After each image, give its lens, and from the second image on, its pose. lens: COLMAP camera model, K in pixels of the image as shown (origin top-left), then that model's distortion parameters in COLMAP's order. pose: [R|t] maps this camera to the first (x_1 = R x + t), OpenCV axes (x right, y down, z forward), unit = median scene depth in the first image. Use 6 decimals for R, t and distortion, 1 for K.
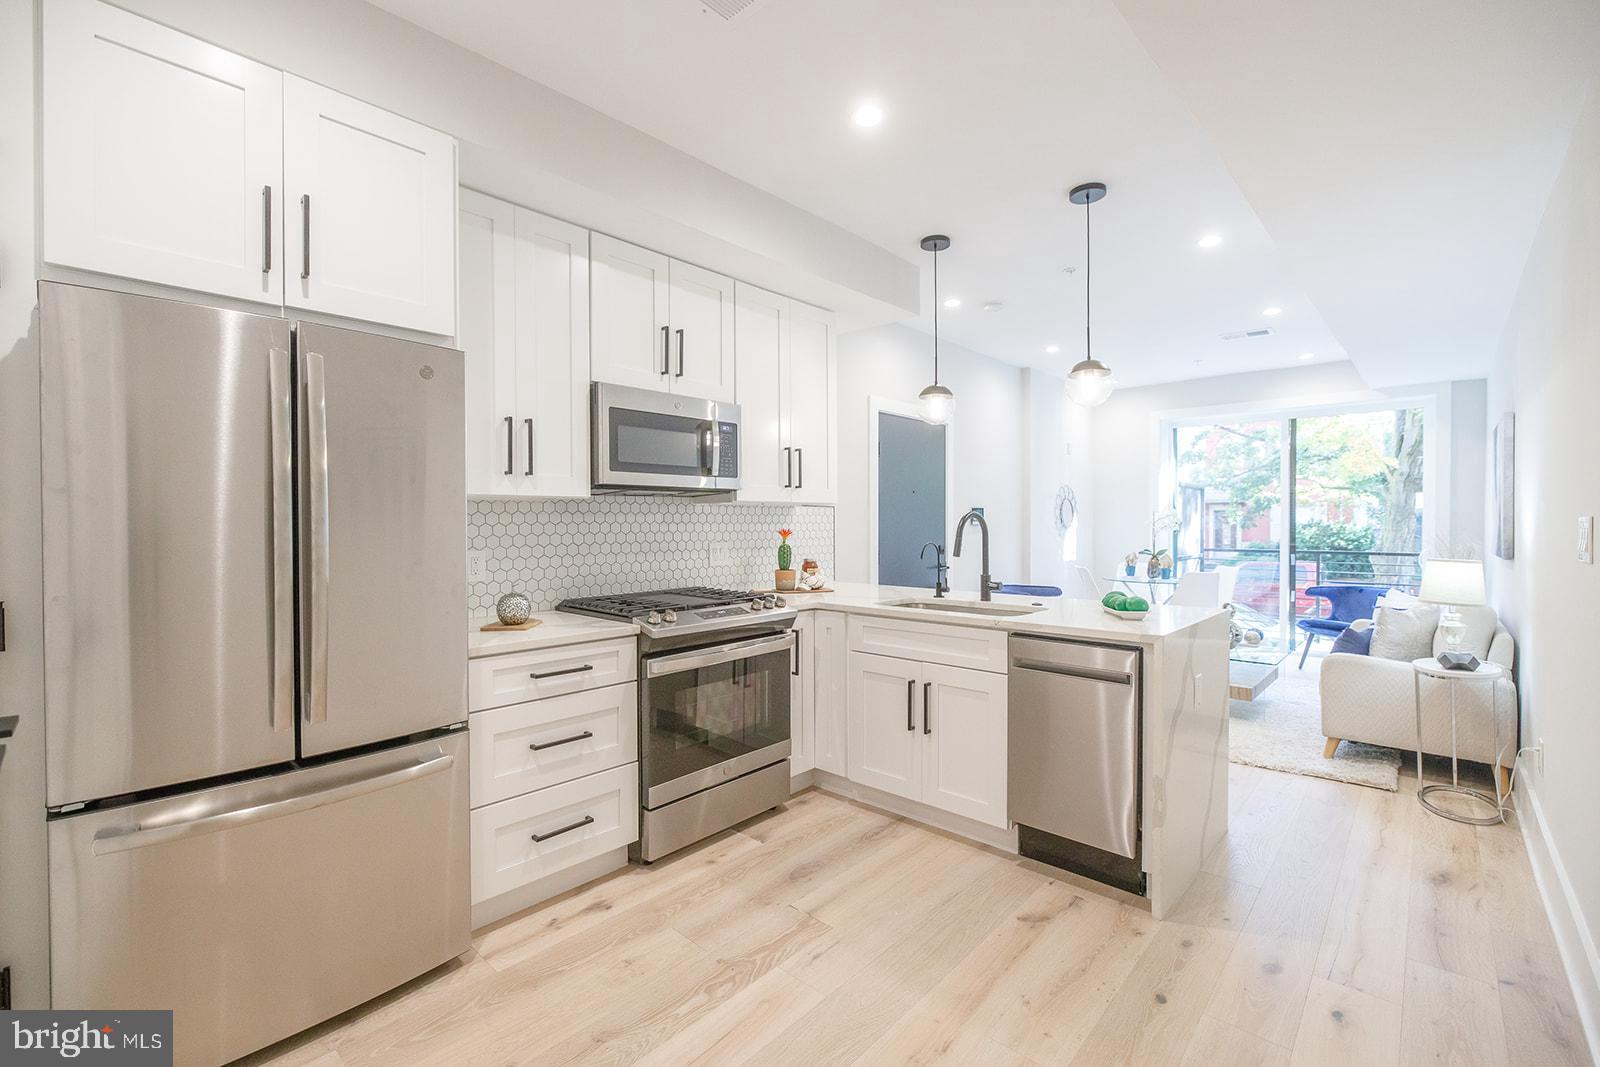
lens RADIAL K [[691.2, 0, 798.4], [0, 691.2, 525.2], [0, 0, 1]] dist [-0.003364, 0.000239]
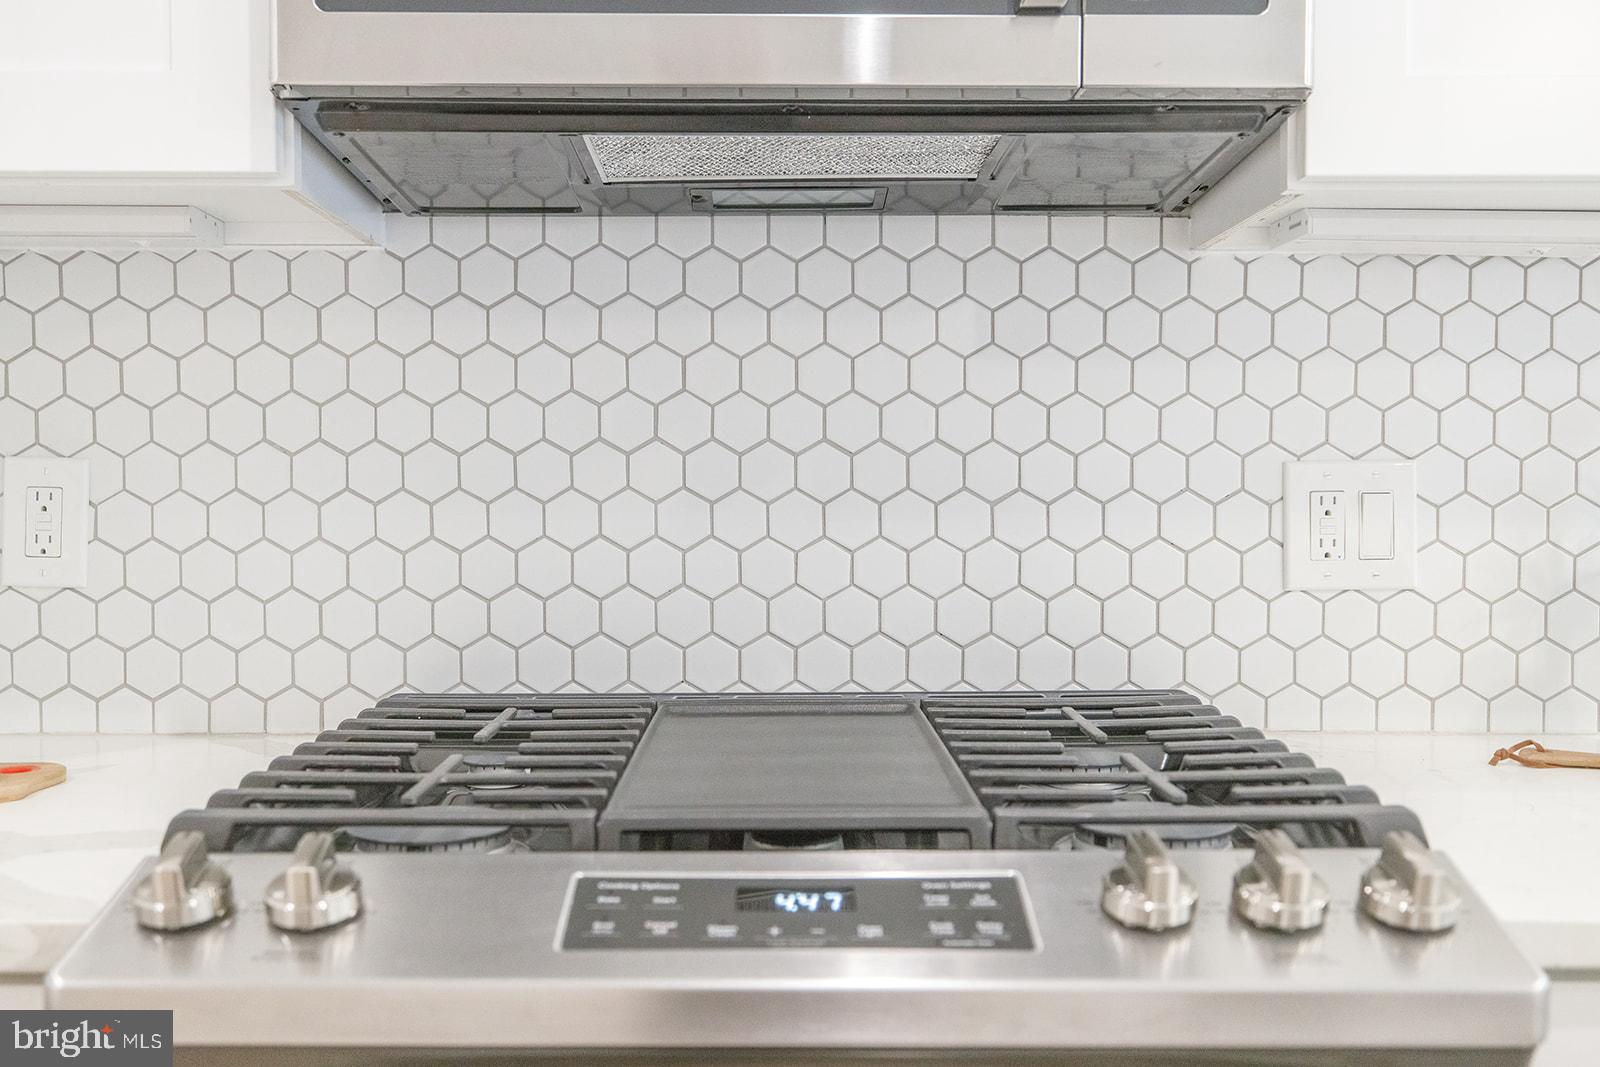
lens RADIAL K [[1532.4, 0, 795.2], [0, 1532.4, 534.0], [0, 0, 1]] dist [0.011076, -0.000645]
pose [[0.683553, 0.023225, -0.729531, 0.090099], [-0.008327, 0.999677, 0.024023, 0.039977], [0.729853, -0.010346, 0.683525, 0.683206]]
